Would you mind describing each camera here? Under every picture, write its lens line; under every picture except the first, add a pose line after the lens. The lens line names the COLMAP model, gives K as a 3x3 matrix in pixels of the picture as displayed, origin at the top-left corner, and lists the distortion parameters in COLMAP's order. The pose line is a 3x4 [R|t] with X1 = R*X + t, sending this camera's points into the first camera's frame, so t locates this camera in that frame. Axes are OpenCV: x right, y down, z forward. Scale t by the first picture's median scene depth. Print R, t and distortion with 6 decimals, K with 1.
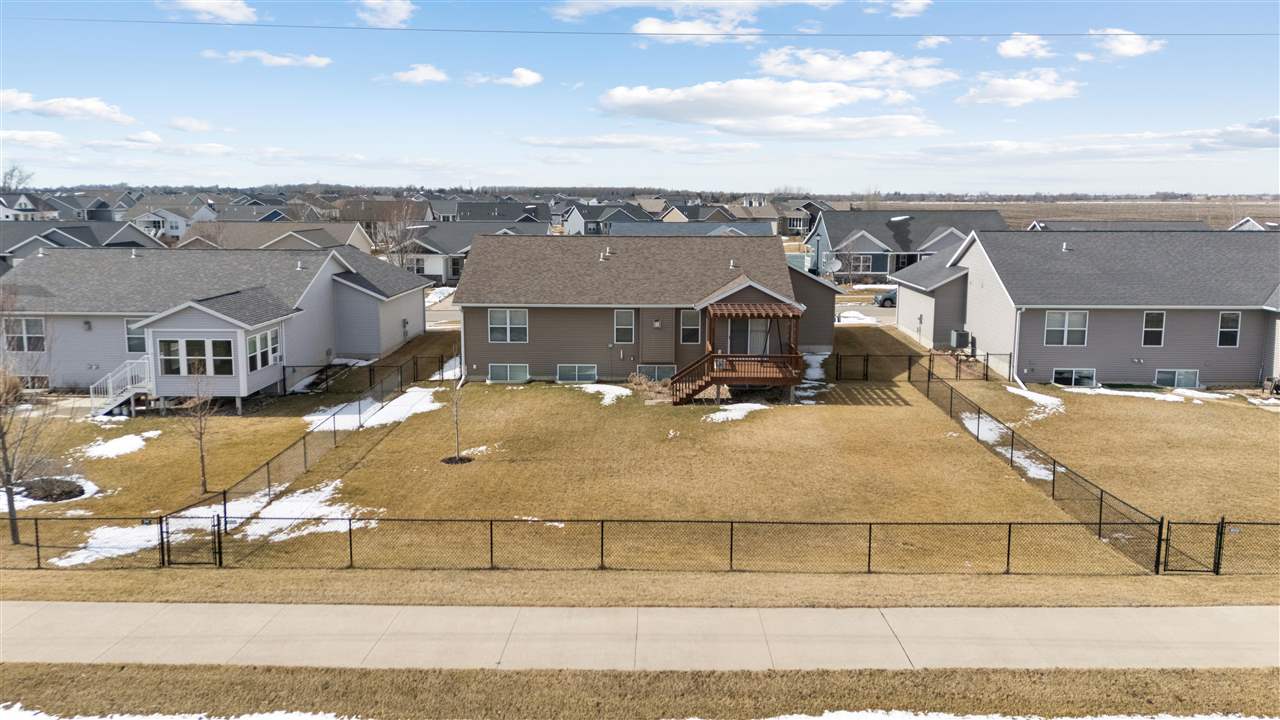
lens RADIAL K [[944.8, 0, 640.0], [0, 944.8, 360.0], [0, 0, 1]] dist [0.039131, -0.000437]
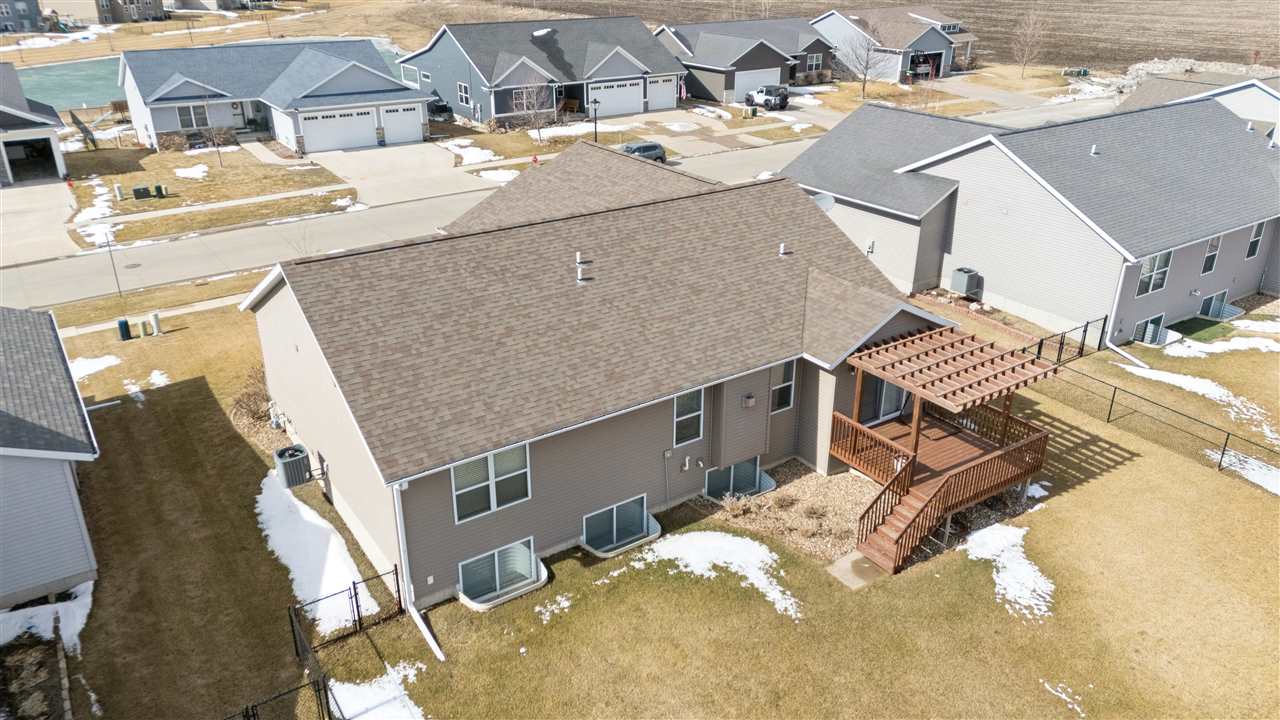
lens RADIAL K [[944.8, 0, 640.0], [0, 944.8, 360.0], [0, 0, 1]] dist [0.039131, -0.000437]
pose [[0.814381, -0.232918, 0.531538, -0.275956], [0.093352, 0.956573, 0.276141, -0.188817], [-0.572773, -0.175264, 0.800758, 0.521274]]
